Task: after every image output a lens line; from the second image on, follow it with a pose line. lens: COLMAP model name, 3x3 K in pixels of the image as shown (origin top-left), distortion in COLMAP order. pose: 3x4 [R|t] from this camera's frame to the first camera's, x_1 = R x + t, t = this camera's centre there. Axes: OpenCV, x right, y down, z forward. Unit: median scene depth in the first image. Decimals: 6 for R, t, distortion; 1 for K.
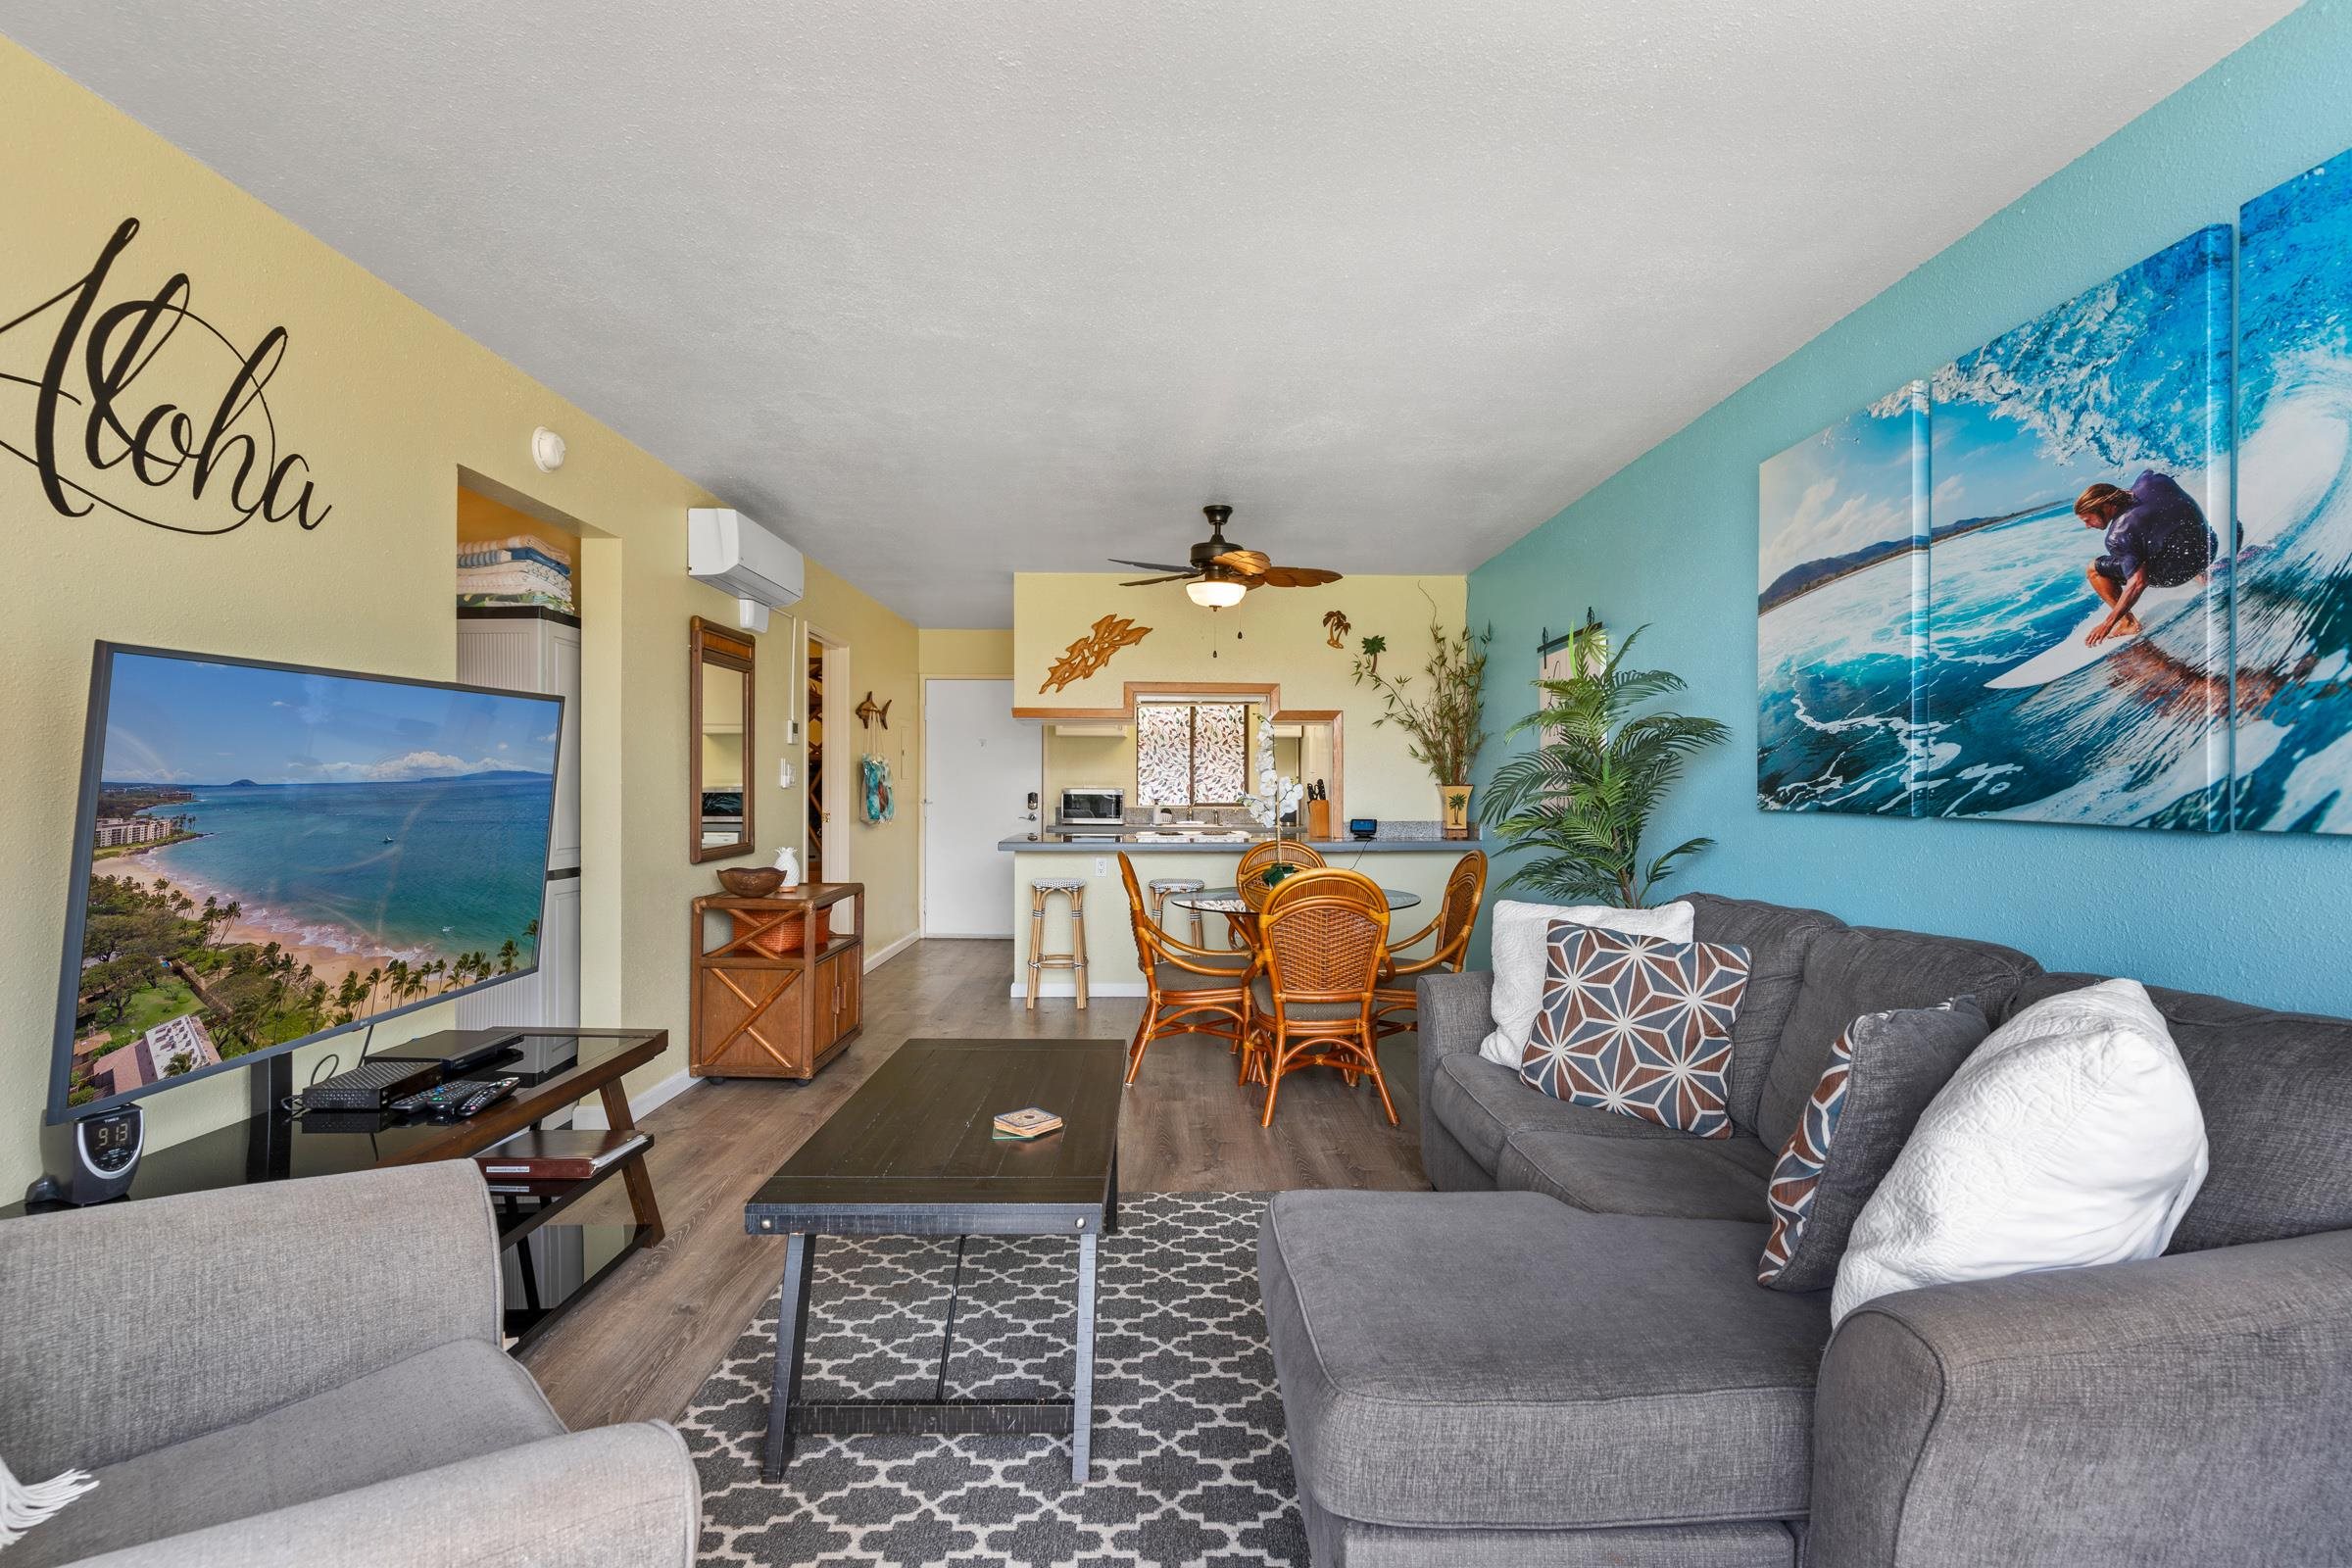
lens RADIAL K [[1114.7, 0, 1176.0], [0, 1114.7, 784.0], [0, 0, 1]] dist [0.000805, -0.000138]
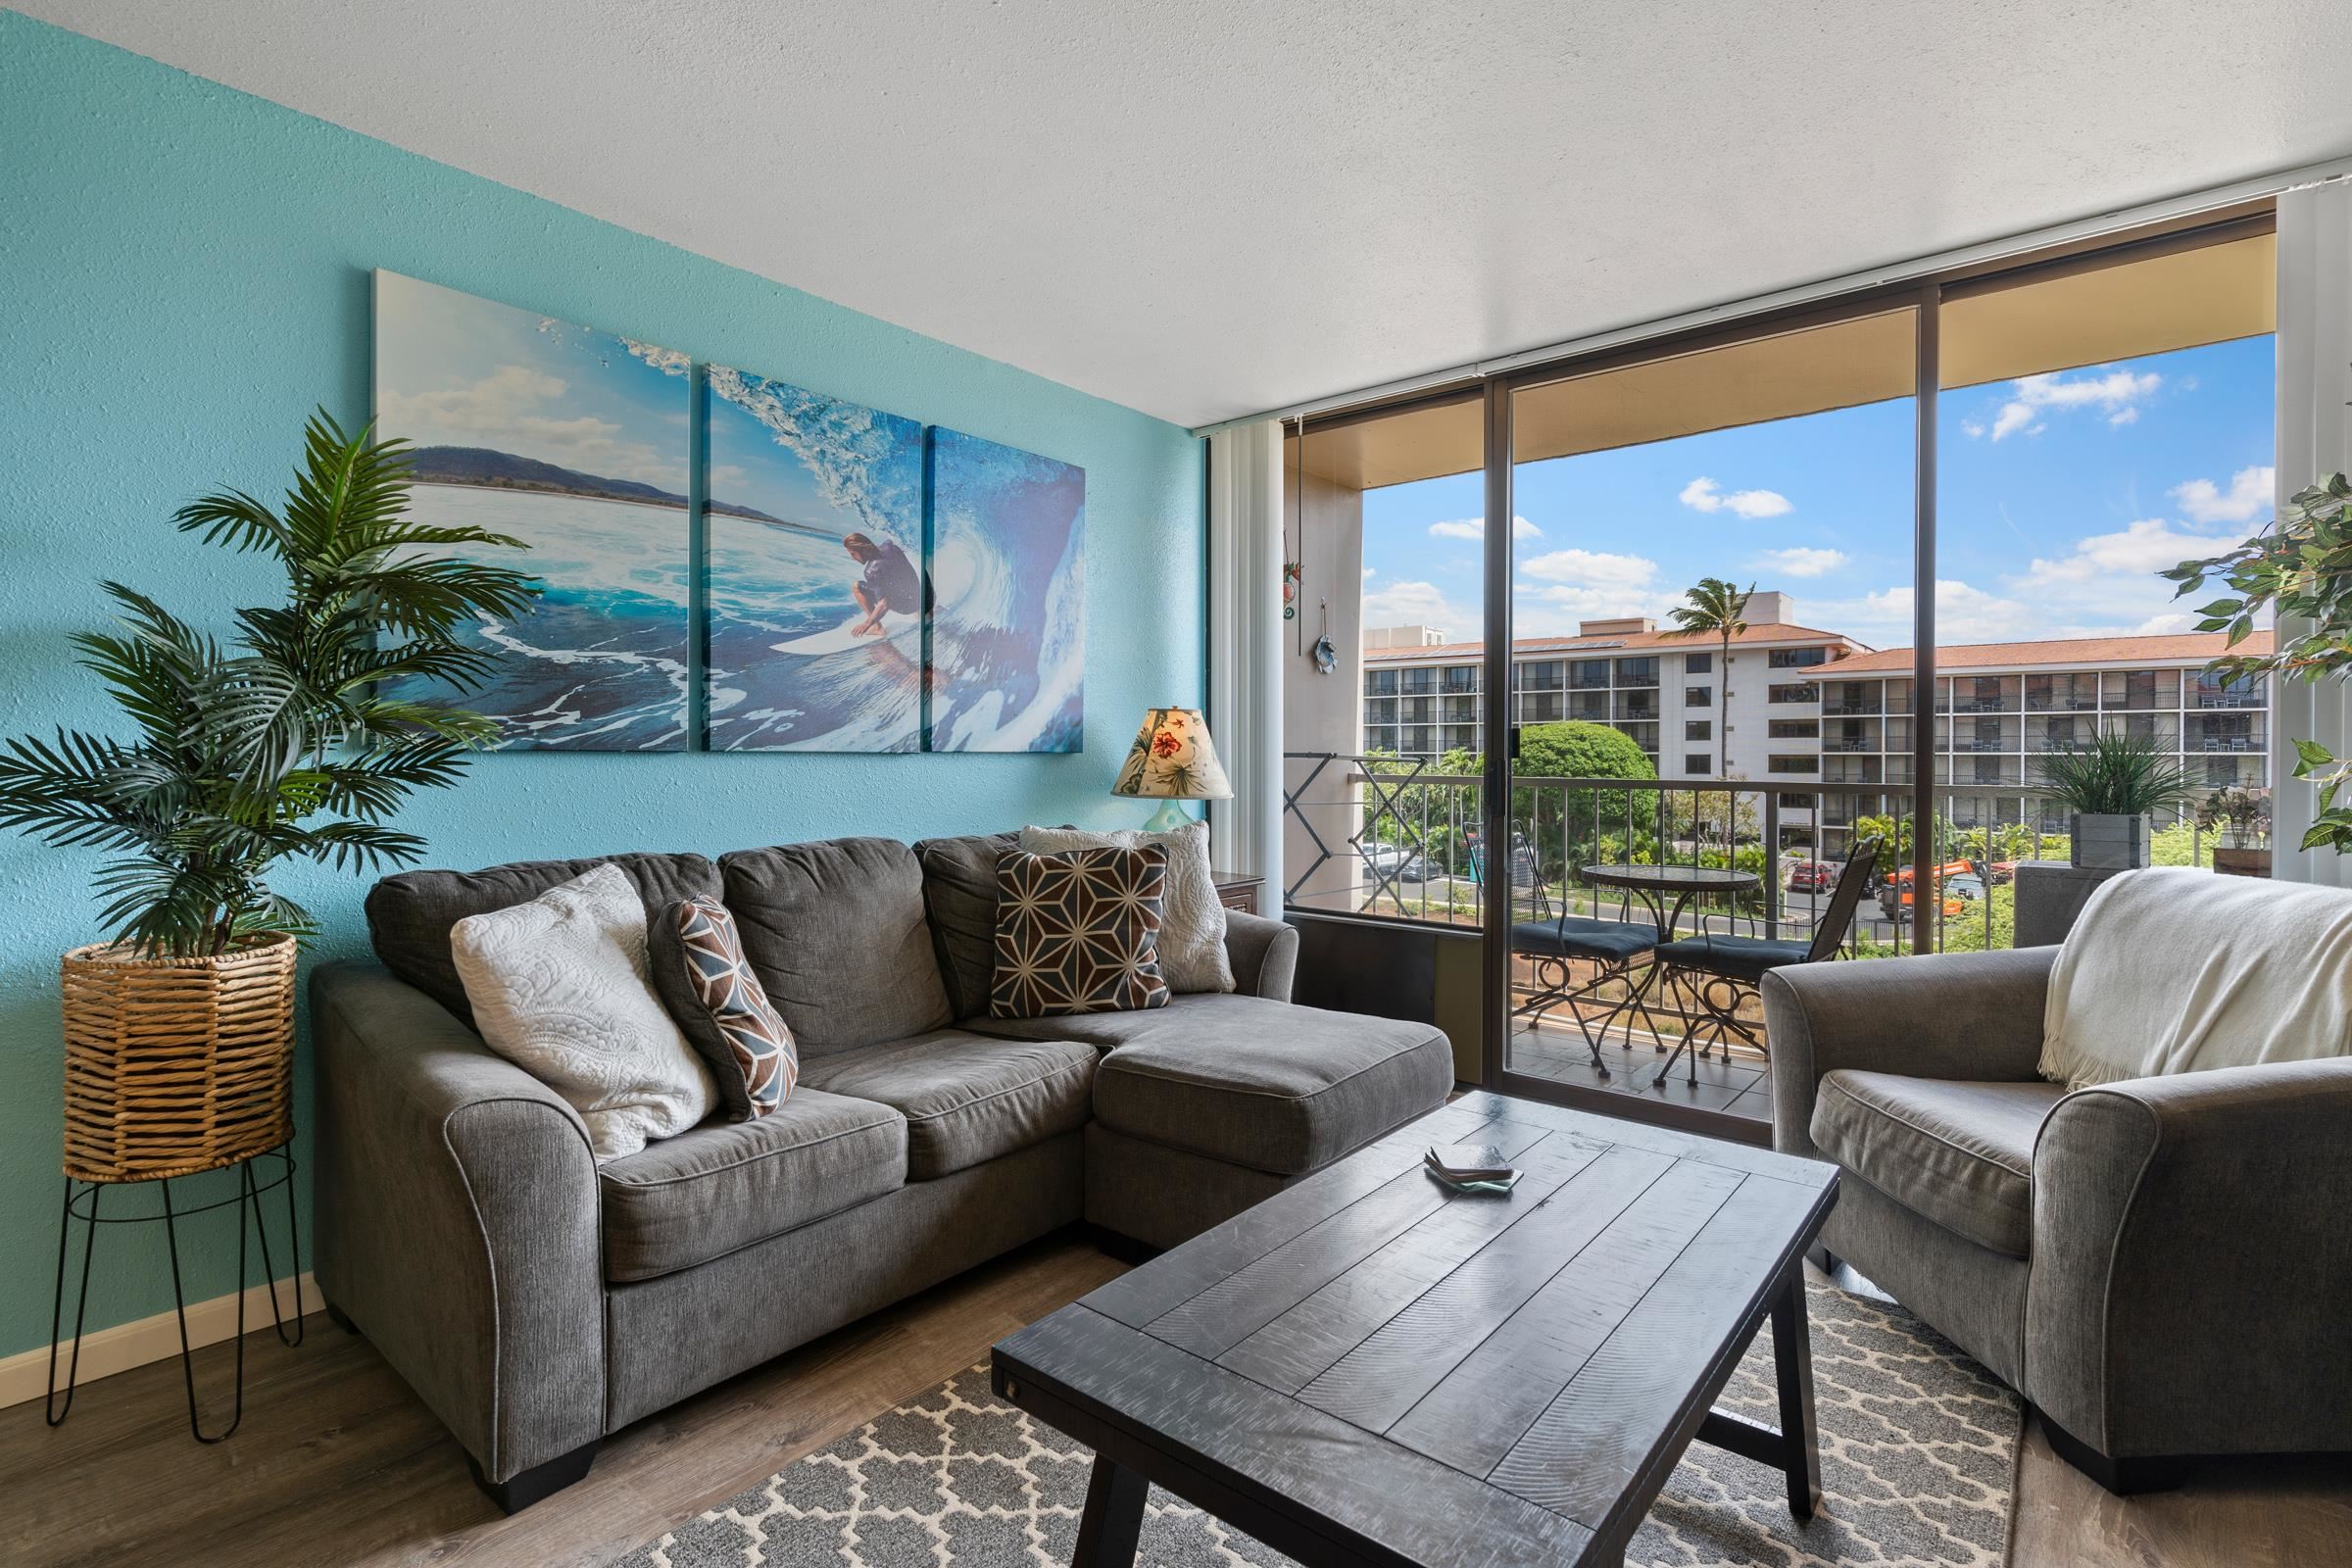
lens RADIAL K [[1121.9, 0, 1171.9], [0, 1121.9, 760.4], [0, 0, 1]] dist [-0.000185, 0.000573]
pose [[-0.759644, -0.007946, 0.650291, -0.369786], [-0.003352, 0.999960, 0.008303, 0.023433], [-0.650331, 0.004128, -0.759640, 1.343044]]
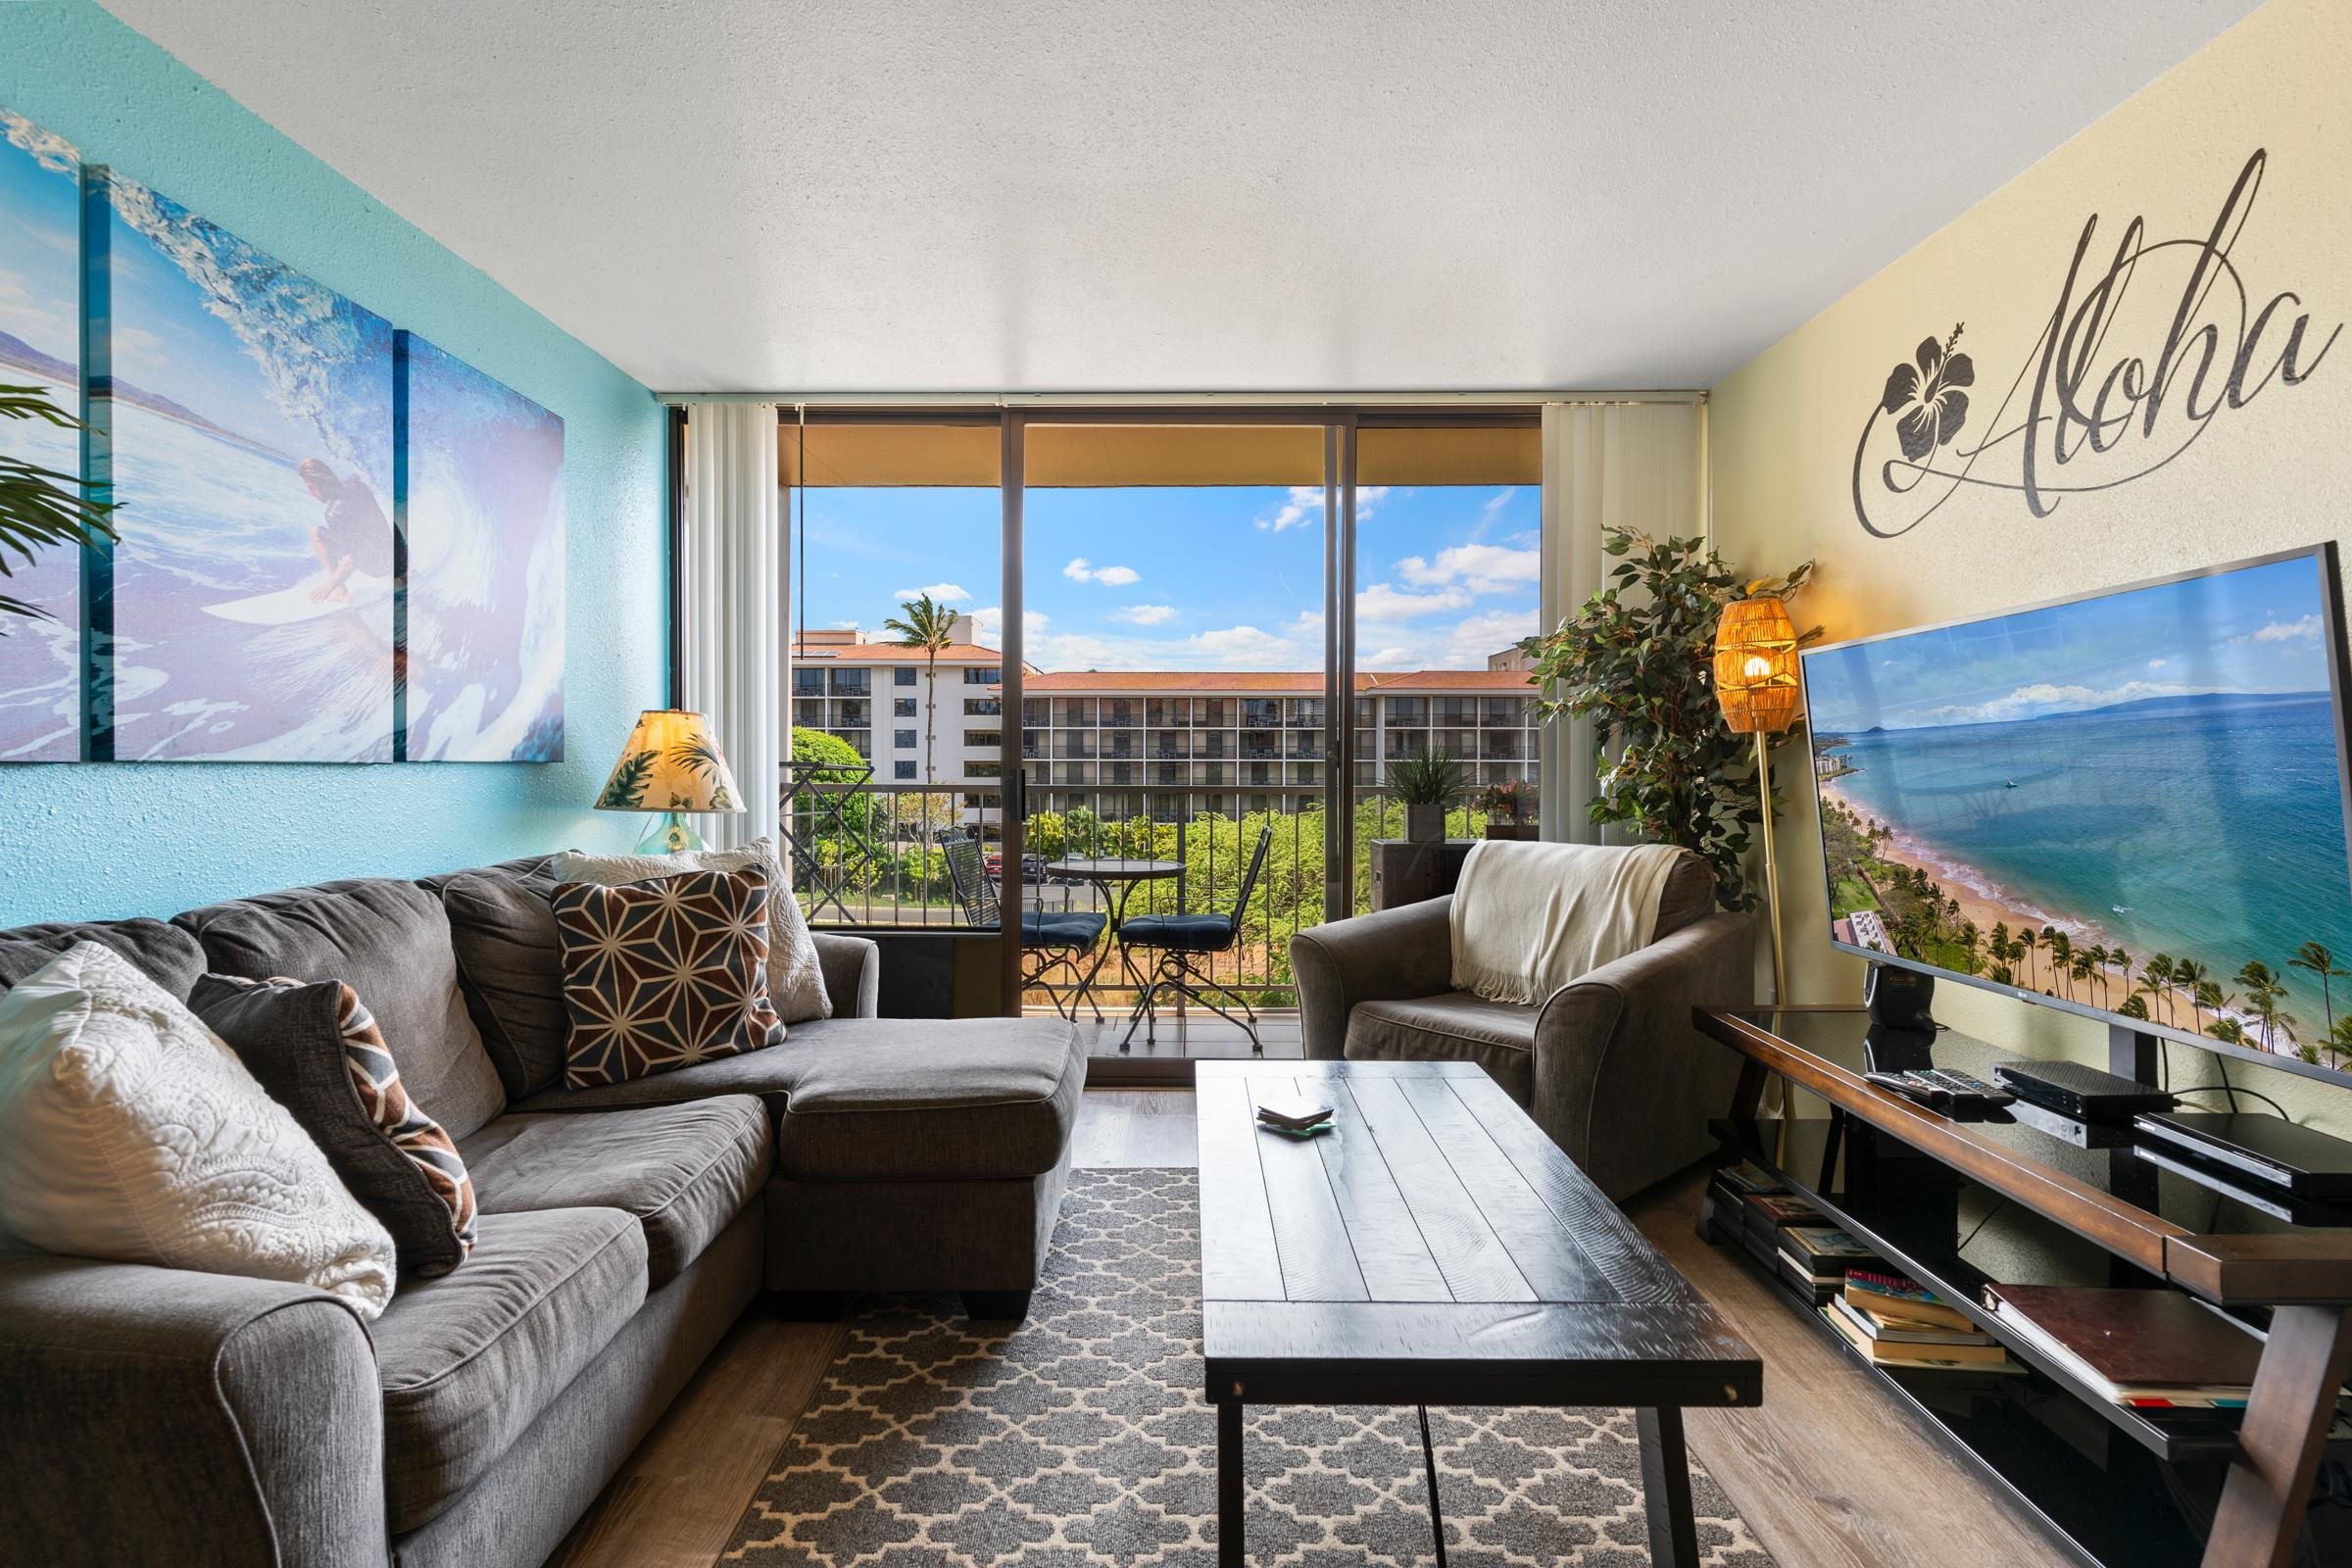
lens RADIAL K [[1115.7, 0, 1175.5], [0, 1115.7, 775.2], [0, 0, 1]] dist [0.000221, -0.000617]
pose [[-0.999772, -0.005030, 0.020763, -0.044007], [-0.004757, 0.999901, 0.013217, 0.021194], [-0.020828, 0.013115, -0.999697, 1.487001]]
